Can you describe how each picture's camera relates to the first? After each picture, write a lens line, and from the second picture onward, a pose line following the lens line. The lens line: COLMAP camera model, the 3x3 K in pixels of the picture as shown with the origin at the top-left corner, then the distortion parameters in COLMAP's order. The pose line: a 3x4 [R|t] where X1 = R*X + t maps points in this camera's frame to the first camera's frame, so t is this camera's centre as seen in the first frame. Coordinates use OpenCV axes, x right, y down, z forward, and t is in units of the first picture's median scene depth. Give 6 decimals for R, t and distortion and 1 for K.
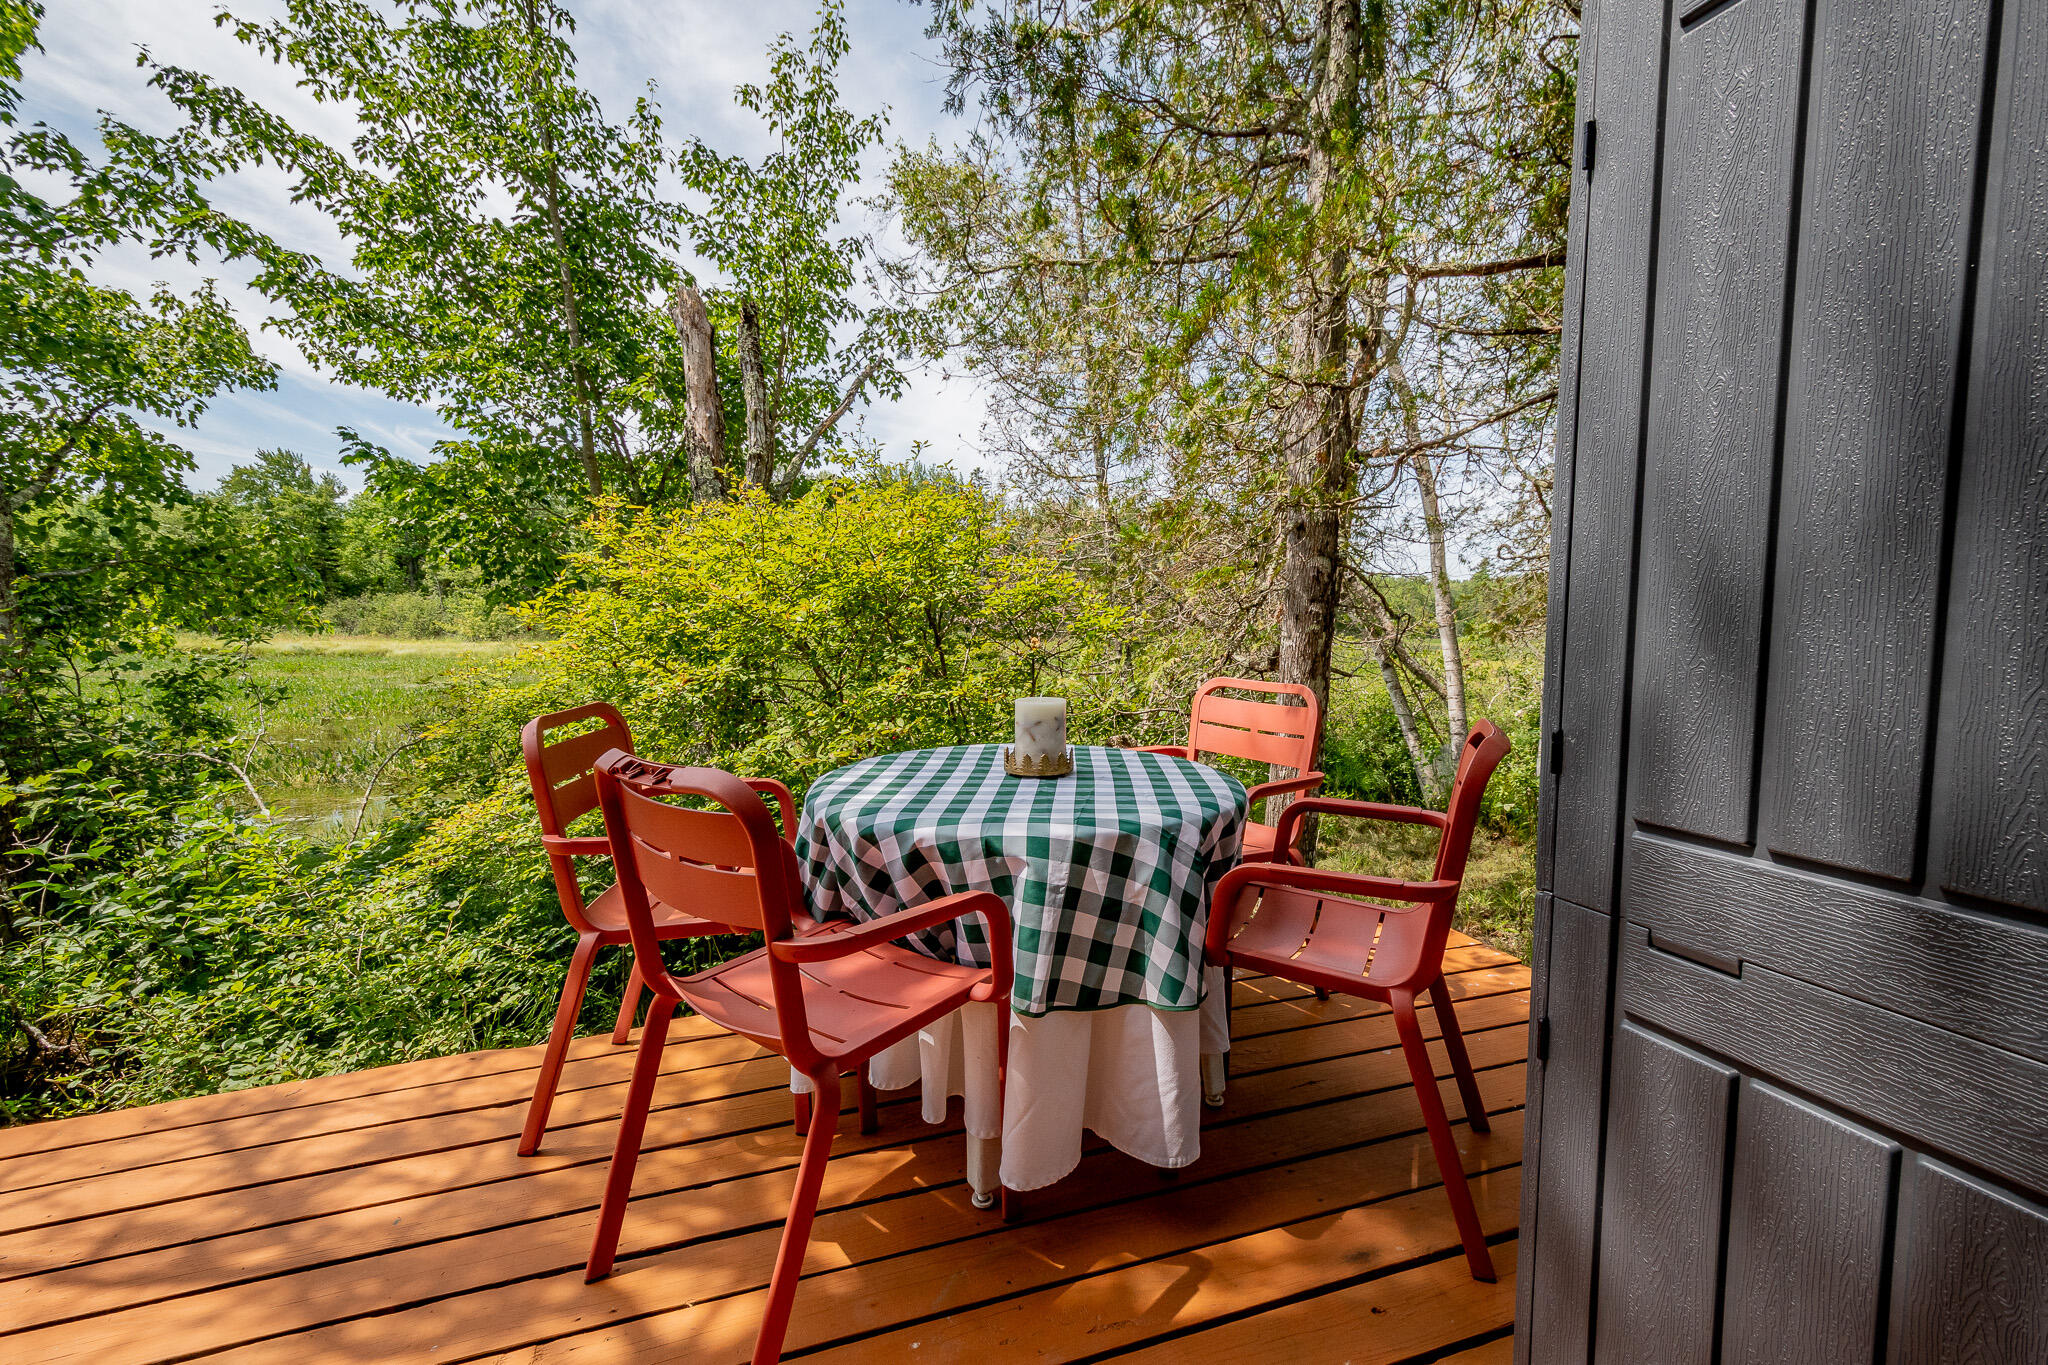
lens RADIAL K [[905.1, 0, 1030.8], [0, 905.1, 690.9], [0, 0, 1]] dist [0.023668, -0.009437]
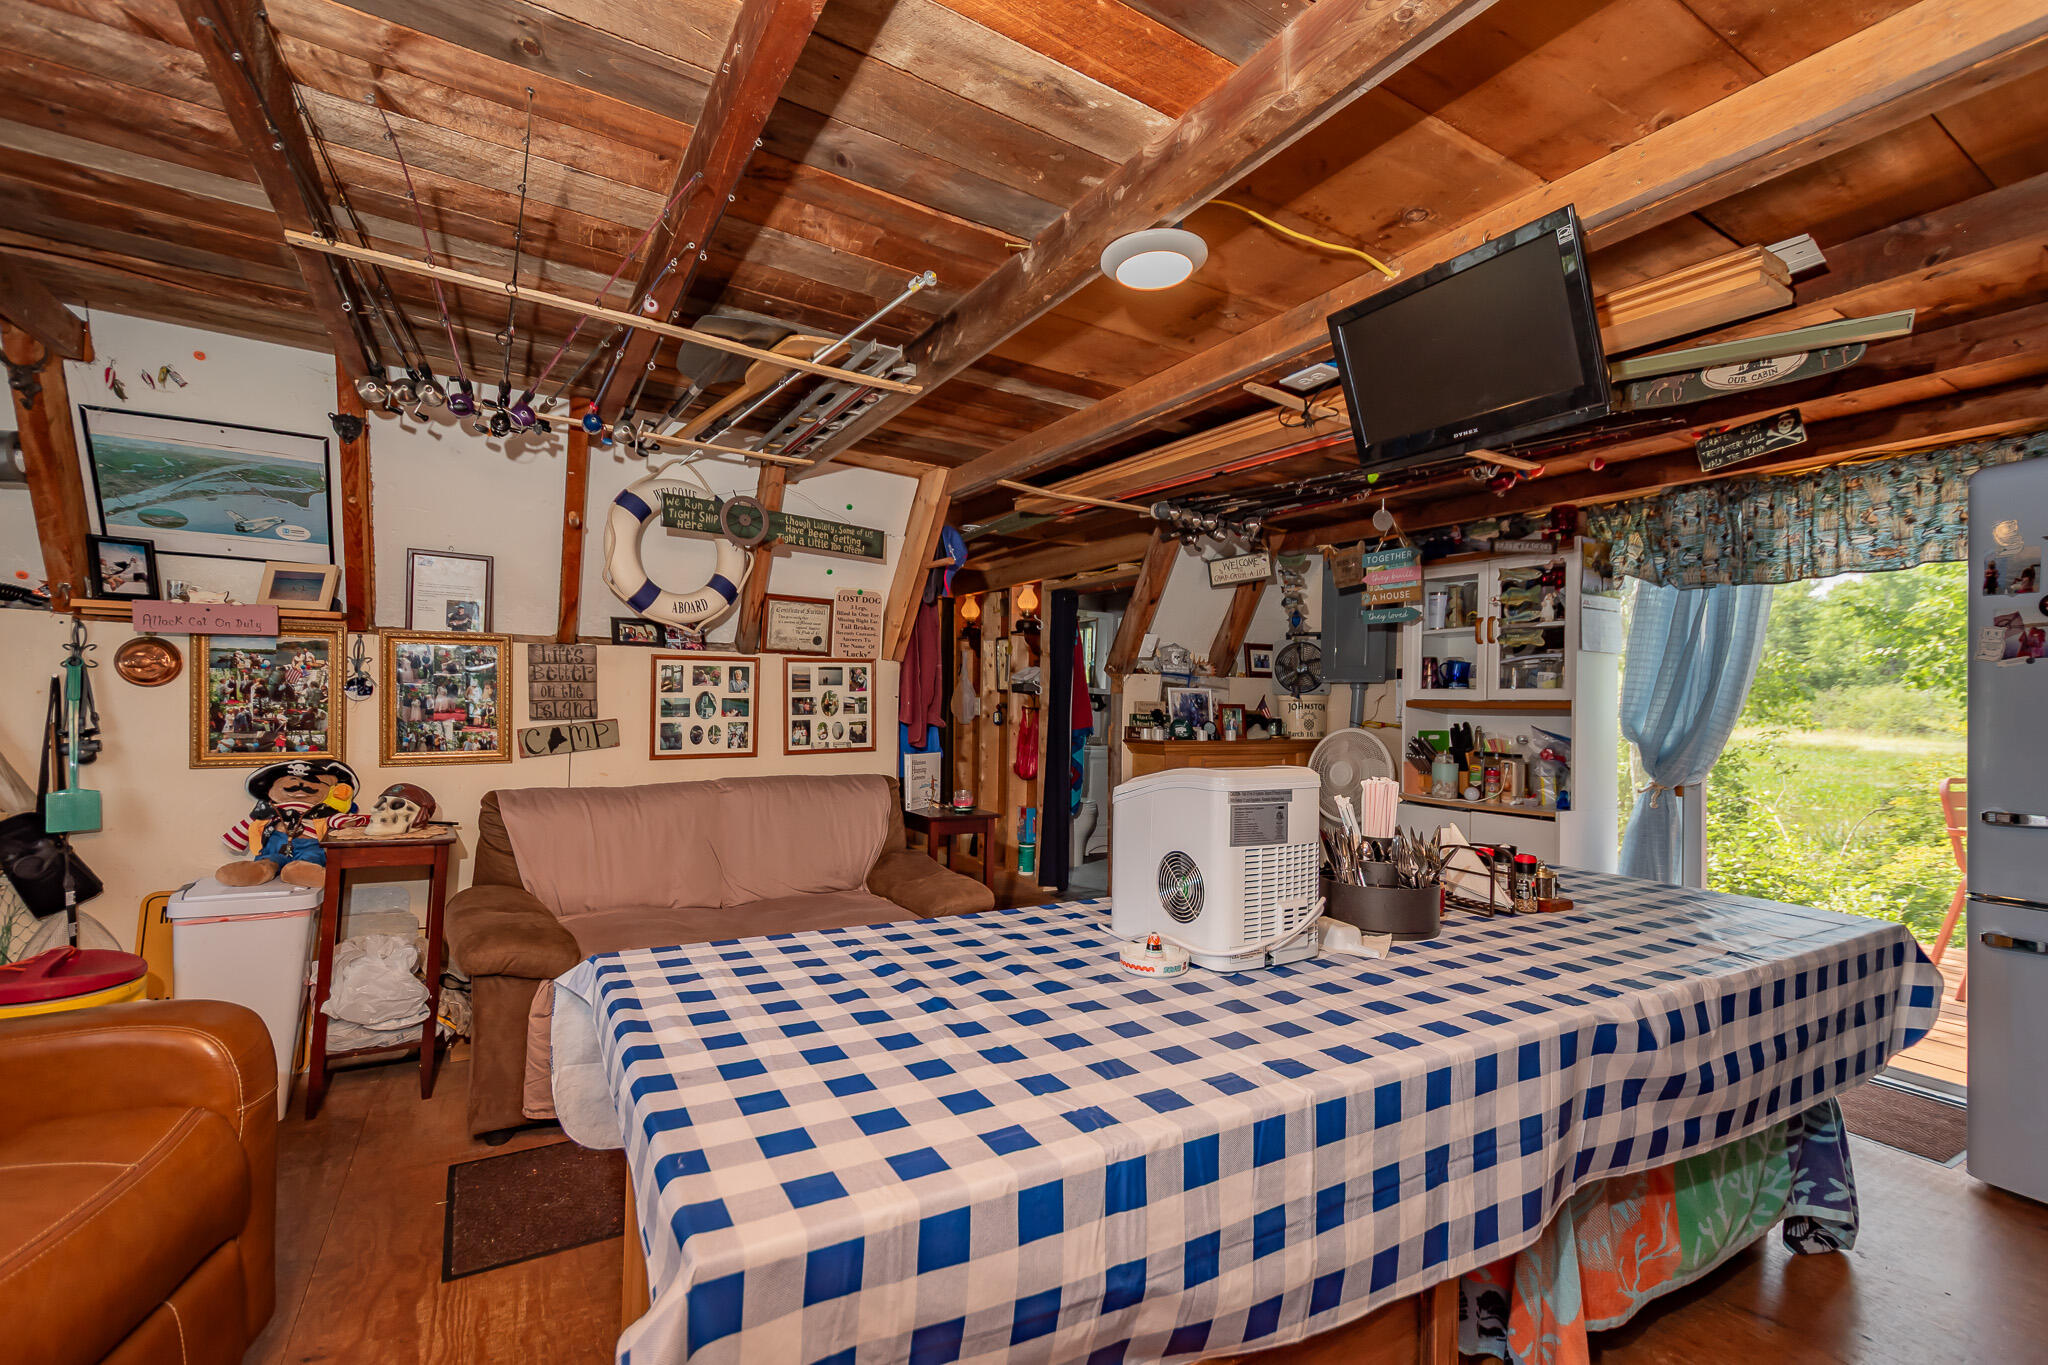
lens RADIAL K [[884.5, 0, 1030.3], [0, 884.5, 691.8], [0, 0, 1]] dist [0.015662, -0.007533]
pose [[0.208290, -0.006952, -0.978042, 0.355718], [-0.090615, 0.995537, -0.026375, 0.023788], [0.973860, 0.094119, 0.206730, -0.526719]]
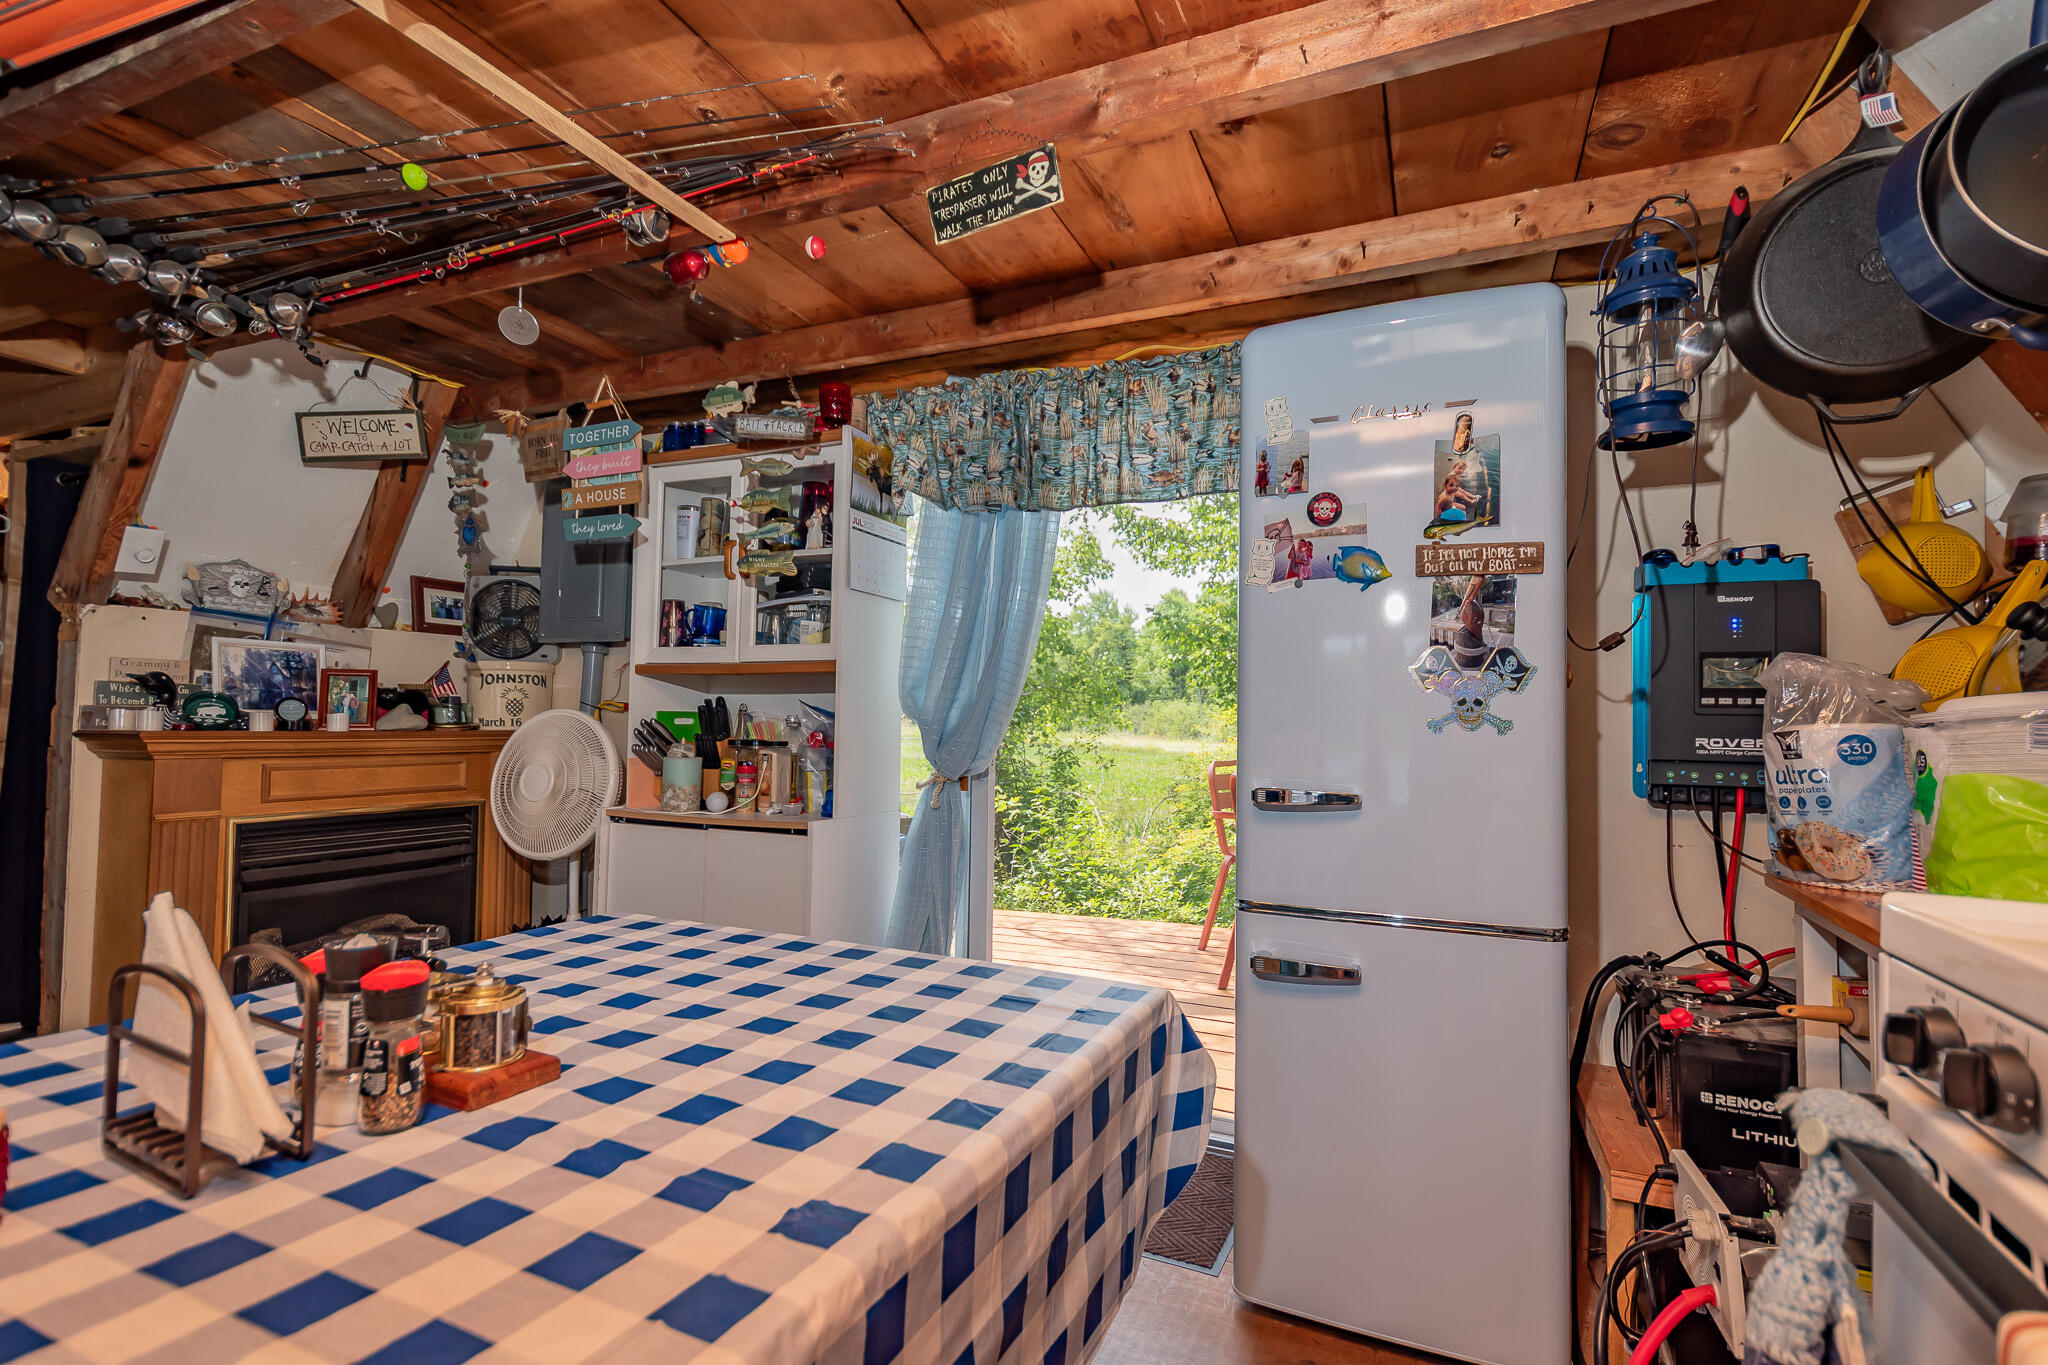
lens RADIAL K [[944.6, 0, 1033.0], [0, 944.6, 695.0], [0, 0, 1]] dist [0.016232, -0.001224]
pose [[0.733669, -0.007869, -0.679462, 0.229416], [-0.067679, 0.994115, -0.084591, 0.028032], [0.676129, 0.108047, 0.728818, -0.329259]]
